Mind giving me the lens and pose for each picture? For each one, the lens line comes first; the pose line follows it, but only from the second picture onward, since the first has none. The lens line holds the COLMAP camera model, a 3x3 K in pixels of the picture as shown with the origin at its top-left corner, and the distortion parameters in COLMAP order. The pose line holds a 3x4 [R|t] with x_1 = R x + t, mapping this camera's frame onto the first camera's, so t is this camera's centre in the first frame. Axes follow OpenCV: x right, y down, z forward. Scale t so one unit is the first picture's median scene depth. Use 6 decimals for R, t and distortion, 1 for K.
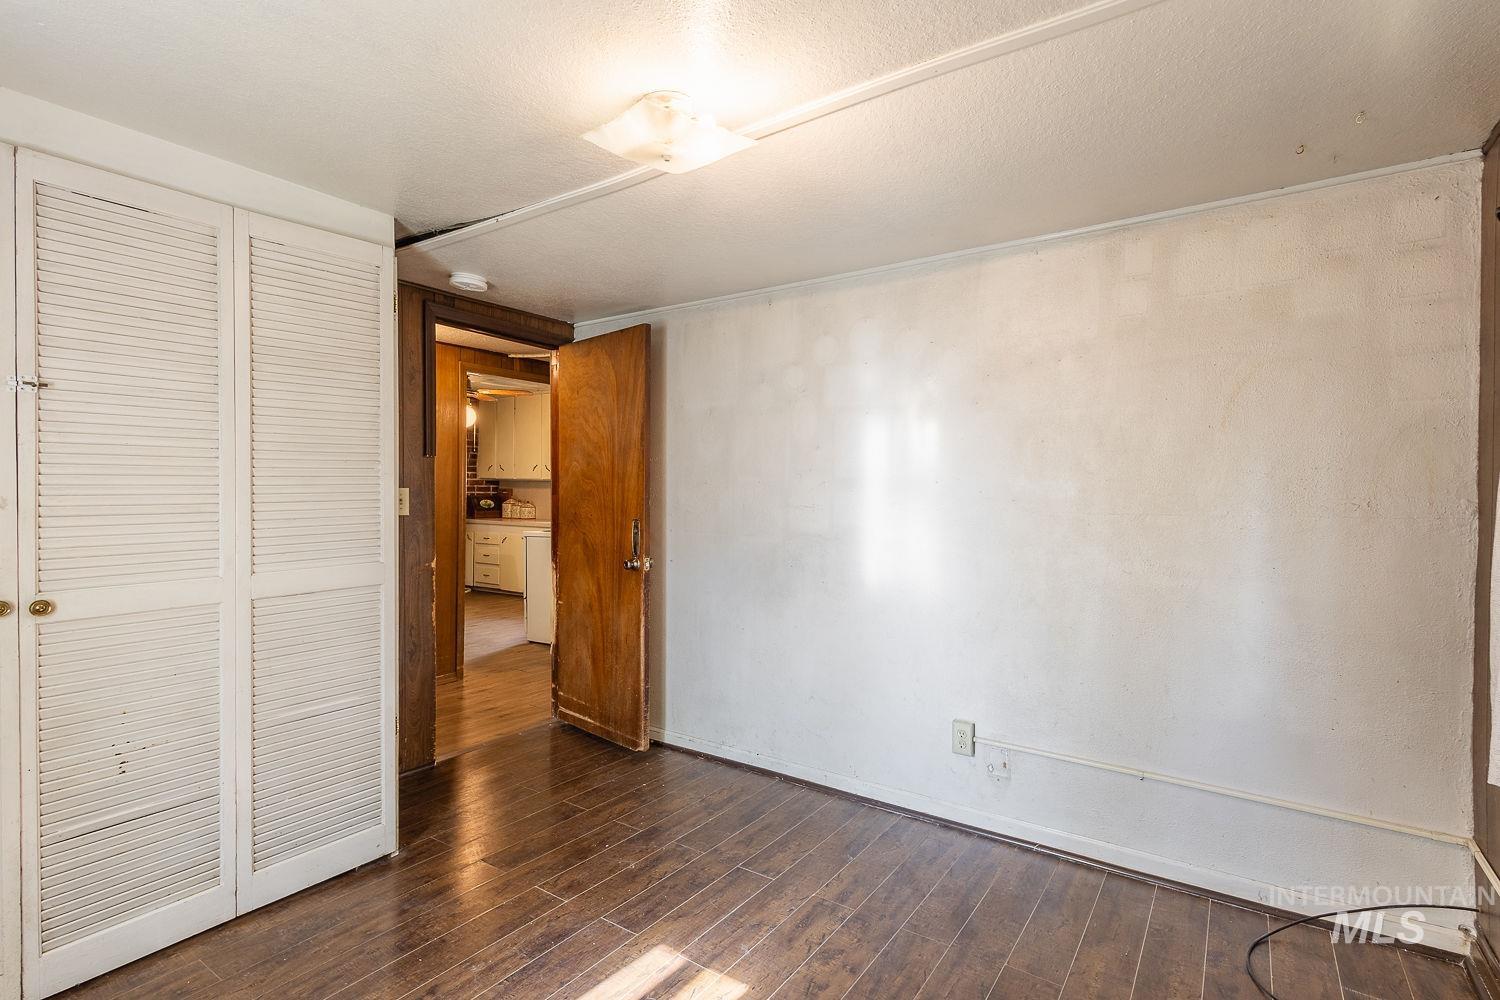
lens RADIAL K [[697.1, 0, 747.1], [0, 697.1, 500.1], [0, 0, 1]] dist [0.006013, -0.000145]
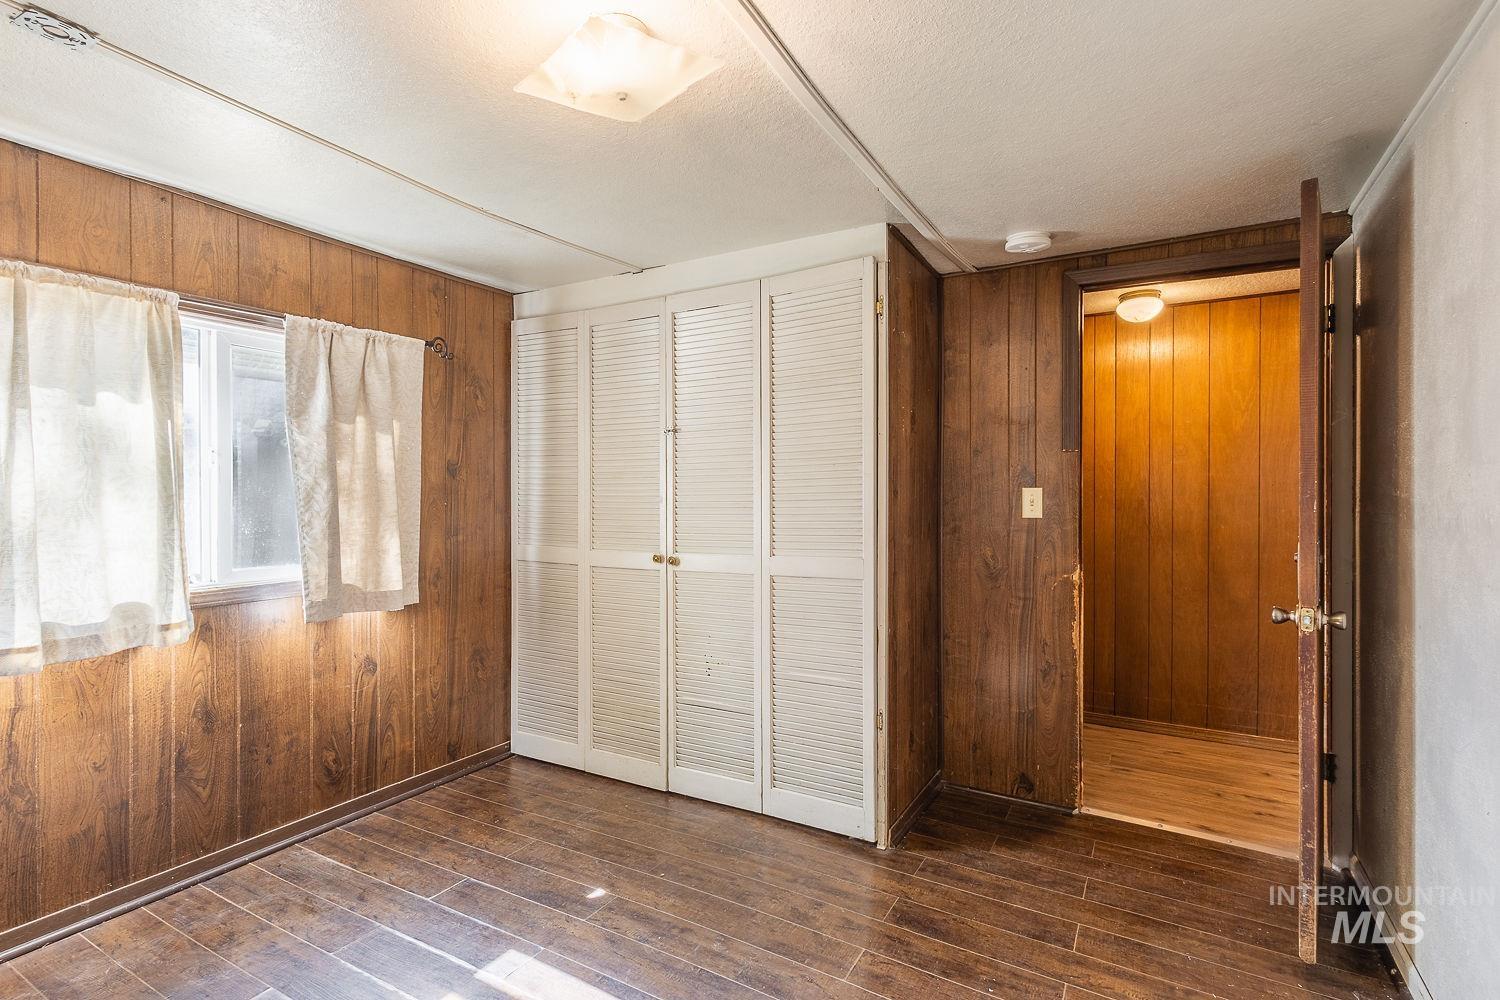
lens RADIAL K [[706.0, 0, 750.0], [0, 706.0, 500.0], [0, 0, 1]] dist [0.012275, 0.000219]
pose [[0.105793, 0.000626, -0.994388, 0.424265], [-0.008571, 0.999963, -0.000282, 0.002353], [0.994351, 0.008553, 0.105795, 0.590233]]
